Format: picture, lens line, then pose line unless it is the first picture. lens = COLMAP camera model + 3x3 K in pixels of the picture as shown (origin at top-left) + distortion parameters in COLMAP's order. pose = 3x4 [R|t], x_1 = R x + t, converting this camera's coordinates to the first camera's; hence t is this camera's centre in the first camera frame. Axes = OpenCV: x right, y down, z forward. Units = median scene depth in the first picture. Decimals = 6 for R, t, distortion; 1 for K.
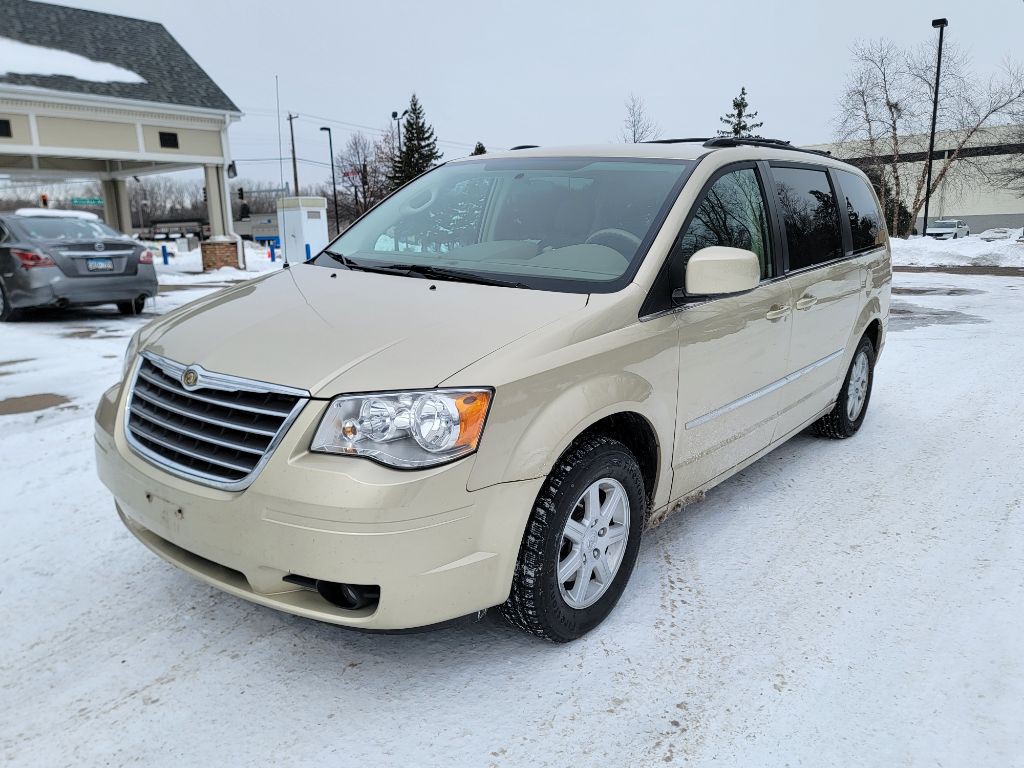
lens RADIAL K [[775.0, 0, 532.2], [0, 775.0, 386.6], [0, 0, 1]] dist [0.055235, -0.030452]
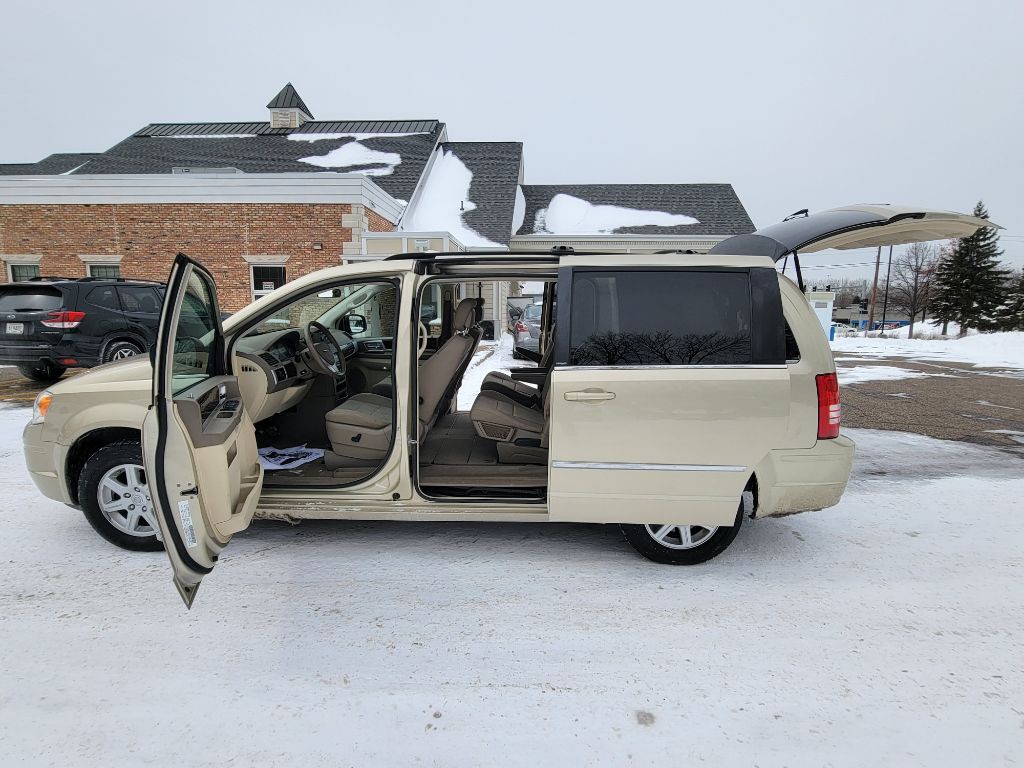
lens RADIAL K [[516.6, 0, 509.2], [0, 516.6, 386.0], [0, 0, 1]] dist [-0.007934, 0.002295]
pose [[0.590703, 0.138520, -0.794910, 0.160040], [-0.183614, 0.982384, 0.034744, -0.026519], [0.785720, 0.125433, 0.605731, 0.103213]]
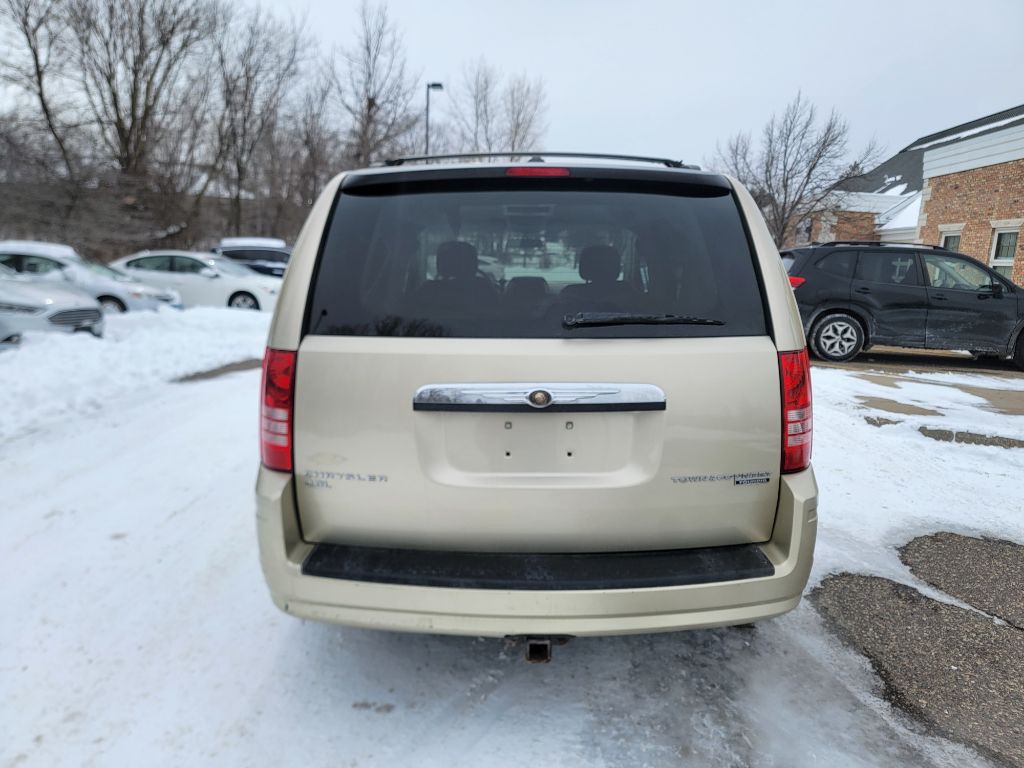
lens RADIAL K [[723.4, 0, 519.4], [0, 723.4, 381.8], [0, 0, 1]] dist [0.043540, -0.025569]
pose [[-0.789169, 0.079486, -0.609010, 0.140399], [-0.159870, 0.930822, 0.328651, -0.071891], [0.593003, 0.356724, -0.721869, 0.326936]]
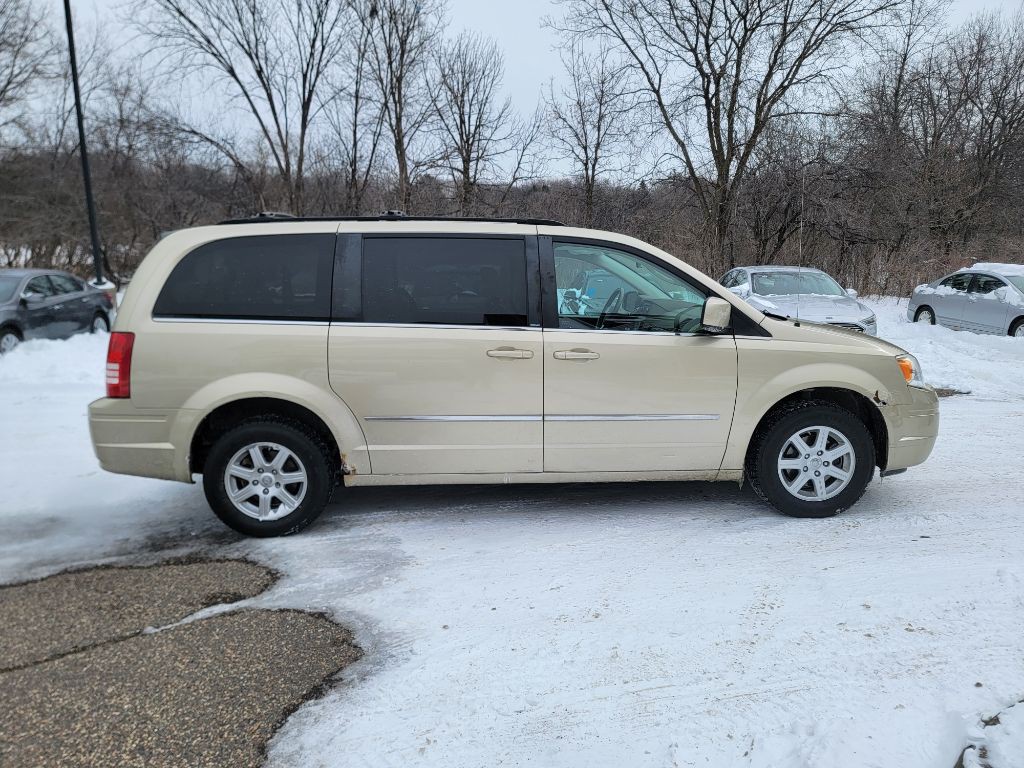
lens RADIAL K [[723.4, 0, 510.4], [0, 723.4, 386.2], [0, 0, 1]] dist [0.043540, -0.025569]
pose [[-0.653659, -0.131230, 0.745325, -0.137824], [0.160098, 0.938583, 0.305665, -0.075772], [-0.739661, 0.319126, -0.592503, 0.315295]]
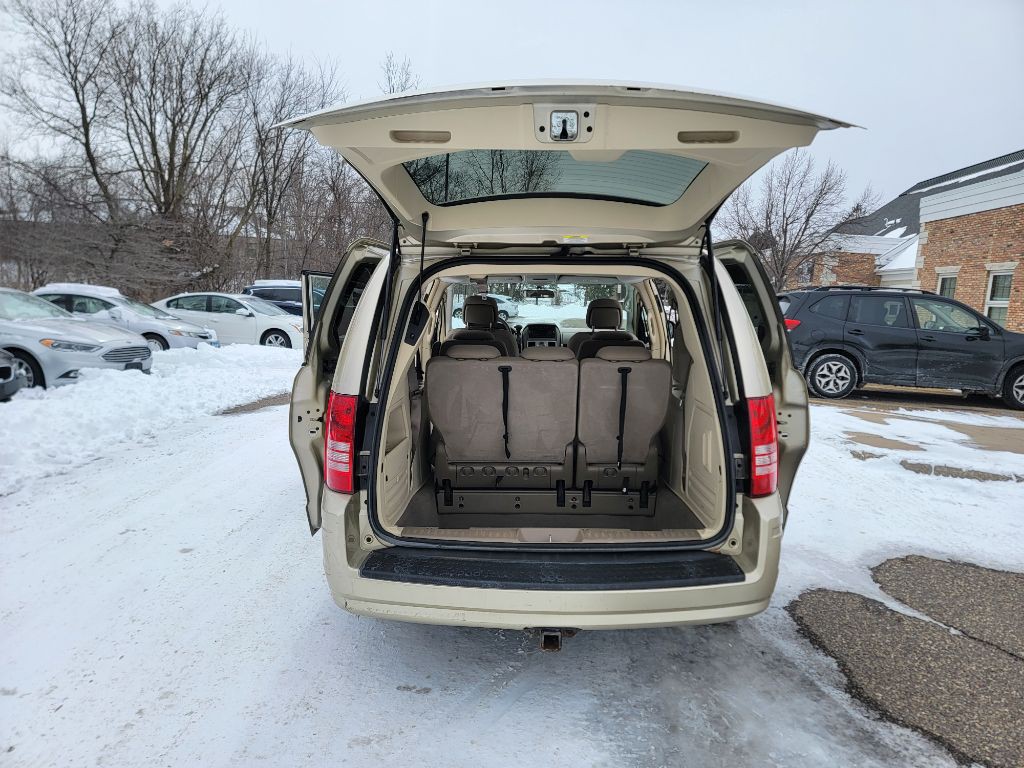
lens RADIAL K [[698.6, 0, 515.8], [0, 698.6, 393.8], [0, 0, 1]] dist [0.049195, -0.010253]
pose [[-0.802860, 0.057535, -0.593385, 0.151506], [-0.157915, 0.939256, 0.304732, -0.078289], [0.574873, 0.338361, -0.745006, 0.338561]]
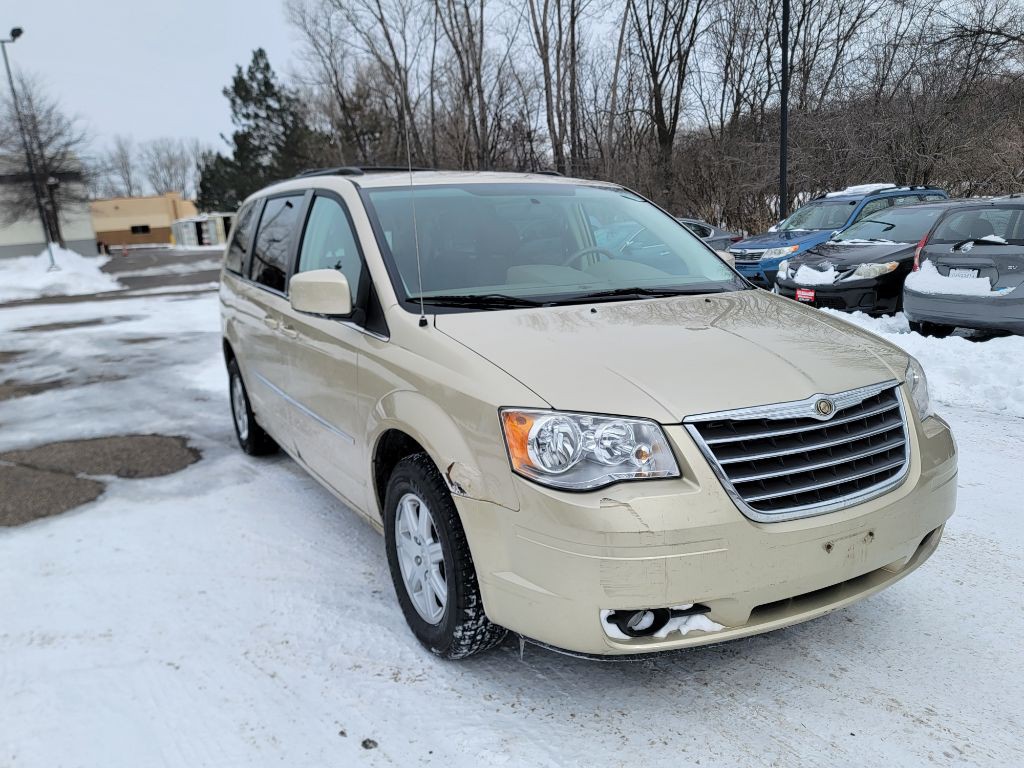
lens RADIAL K [[775.0, 0, 506.1], [0, 775.0, 387.7], [0, 0, 1]] dist [0.055235, -0.030452]
pose [[0.395959, -0.212245, 0.893403, -0.146046], [0.244568, 0.962155, 0.120185, -0.024830], [-0.885101, 0.170909, 0.432882, 0.093530]]
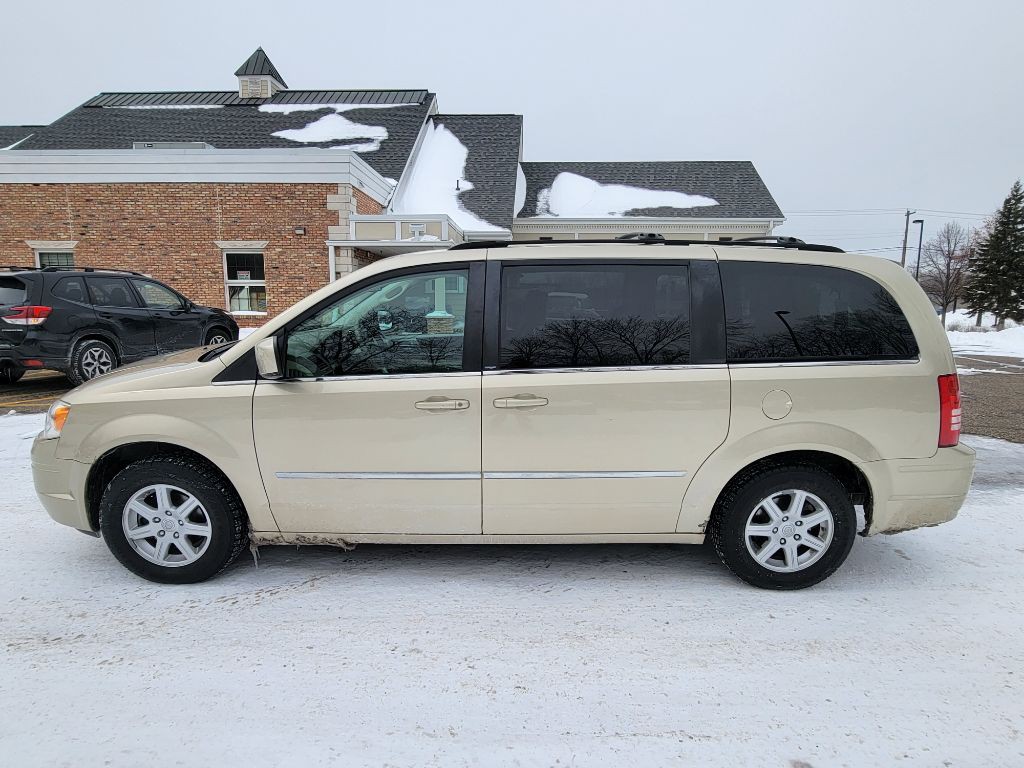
lens RADIAL K [[574.3, 0, 511.7], [0, 574.3, 382.7], [0, 0, 1]] dist [-0.010552, 0.004091]
pose [[0.609359, 0.130979, -0.782002, 0.145624], [-0.177393, 0.983782, 0.026546, -0.023973], [0.772796, 0.122545, 0.622711, 0.088213]]
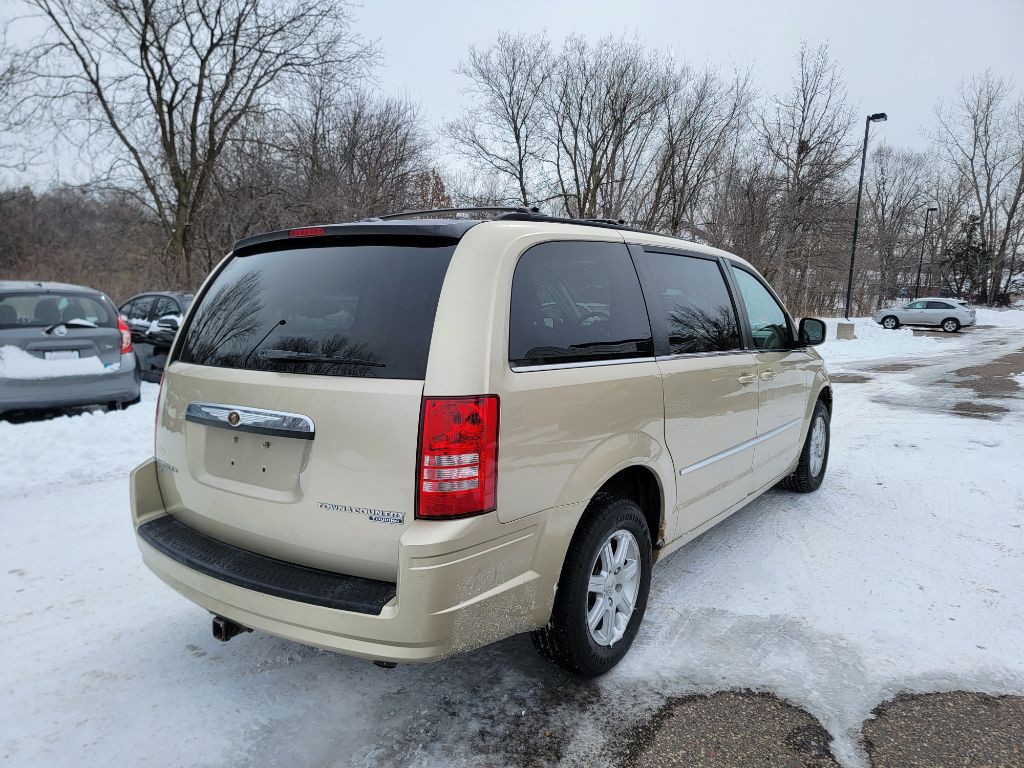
lens RADIAL K [[723.4, 0, 518.0], [0, 723.4, 383.3], [0, 0, 1]] dist [0.043540, -0.025569]
pose [[-0.999267, -0.015443, -0.035041, 0.048049], [-0.026193, 0.943170, 0.331277, -0.083027], [0.027933, 0.331951, -0.942883, 0.366030]]
